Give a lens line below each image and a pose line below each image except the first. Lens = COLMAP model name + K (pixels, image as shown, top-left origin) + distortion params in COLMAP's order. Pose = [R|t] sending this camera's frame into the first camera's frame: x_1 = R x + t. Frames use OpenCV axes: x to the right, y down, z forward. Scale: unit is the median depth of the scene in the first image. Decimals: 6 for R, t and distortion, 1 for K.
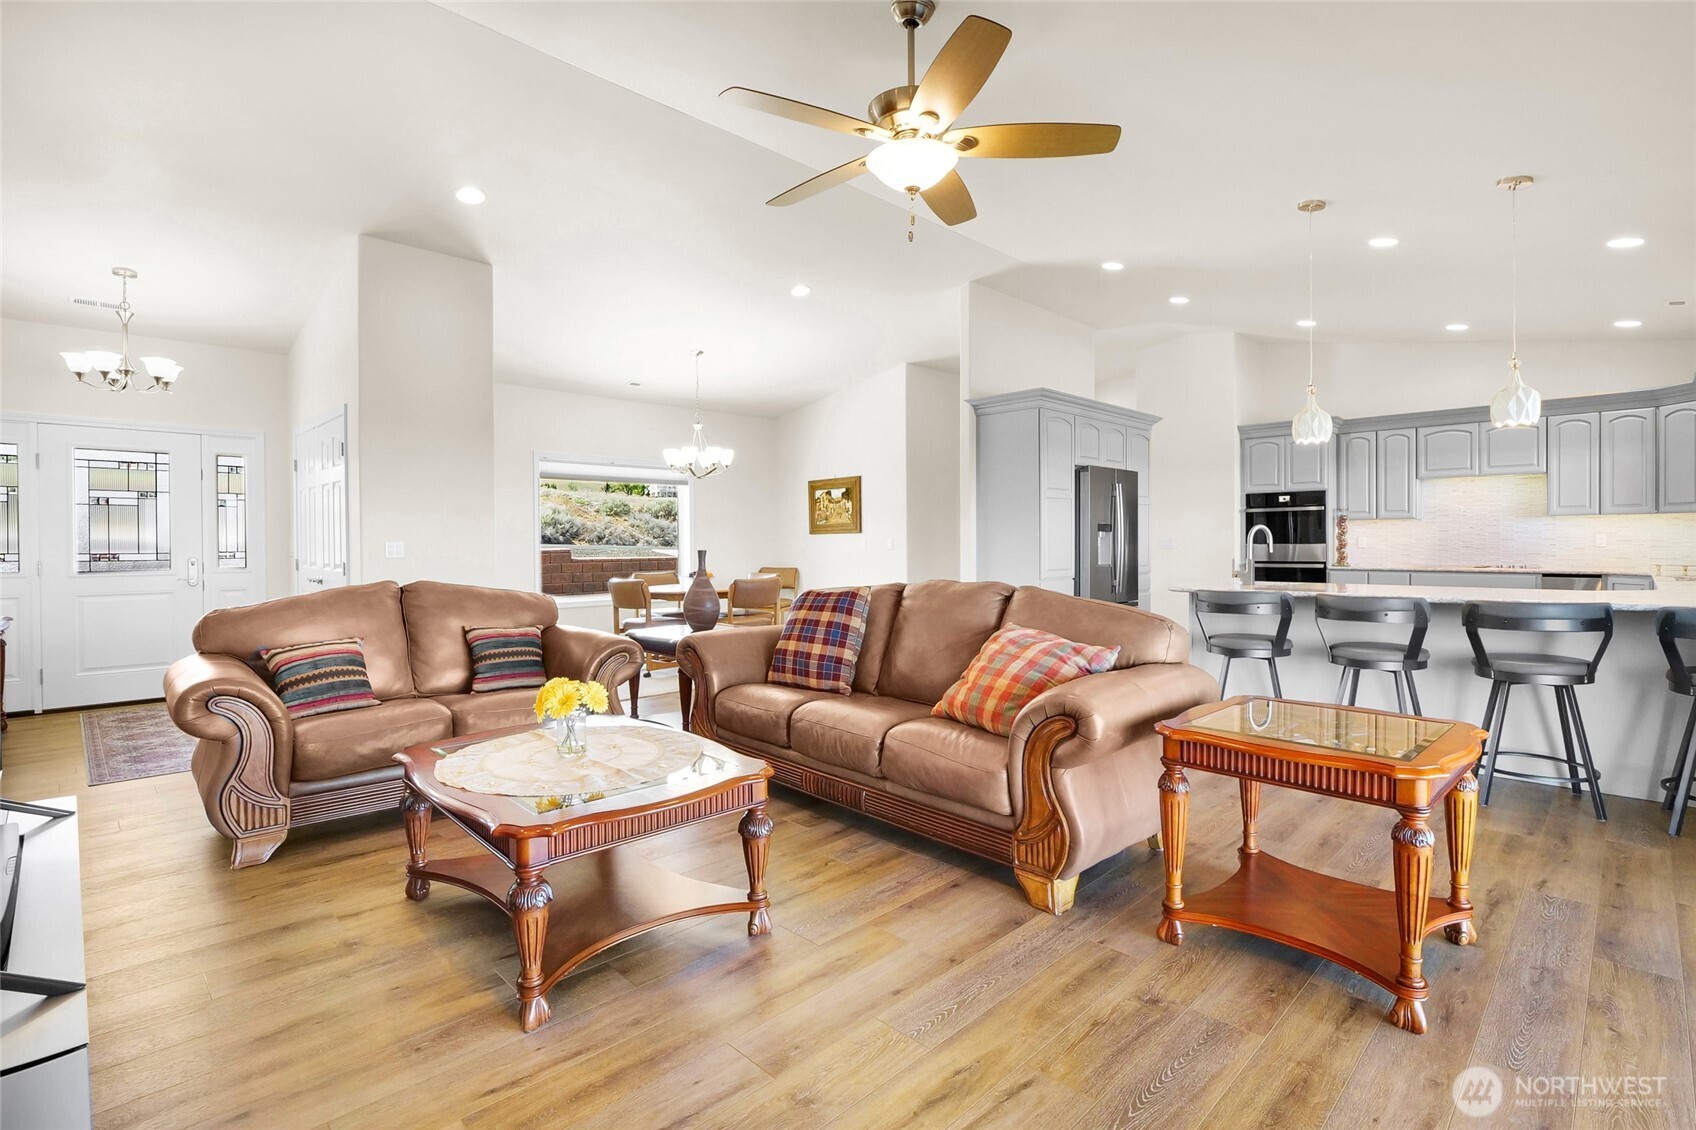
lens RADIAL K [[804.5, 0, 848.0], [0, 804.5, 565.0], [0, 0, 1]] dist [-0.011868, -0.000344]
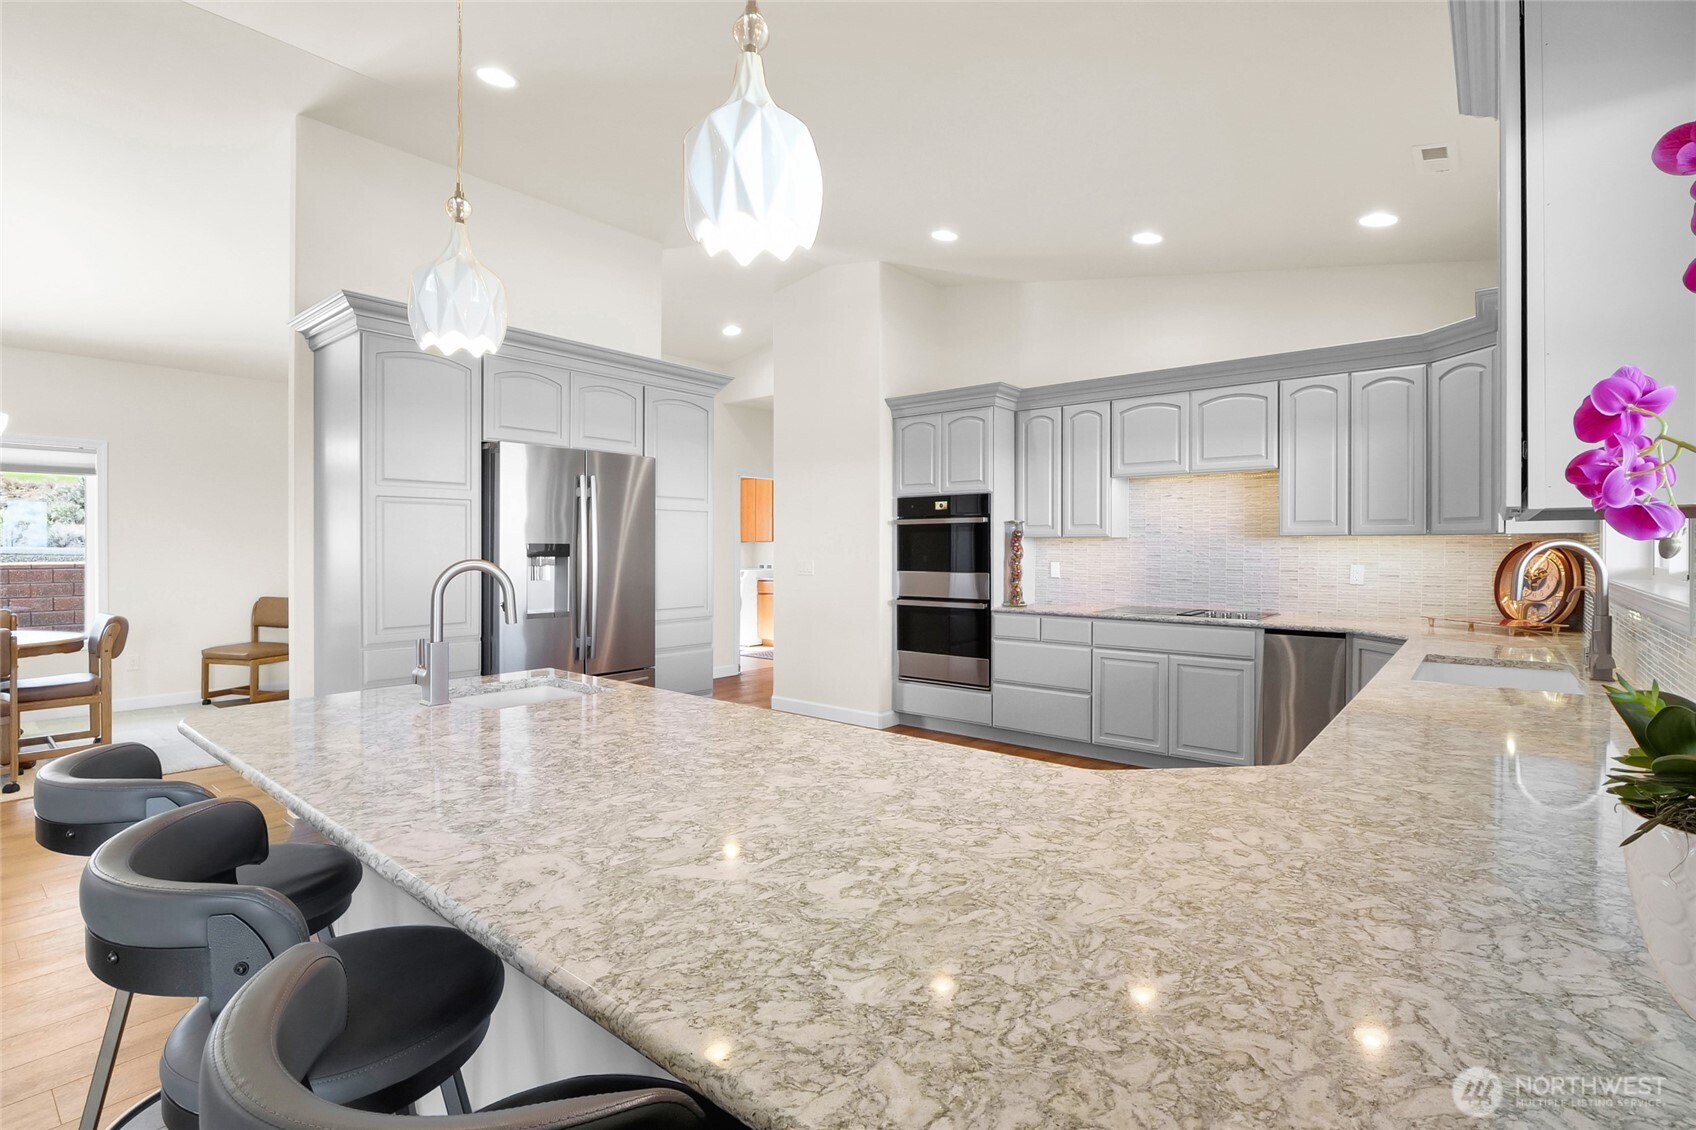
lens RADIAL K [[804.5, 0, 848.0], [0, 804.5, 565.0], [0, 0, 1]] dist [-0.011868, -0.000344]
pose [[0.995686, 0.007464, 0.092489, 0.416980], [-0.006718, 0.999942, -0.008376, -0.027053], [-0.092547, 0.007718, 0.995678, 0.344637]]
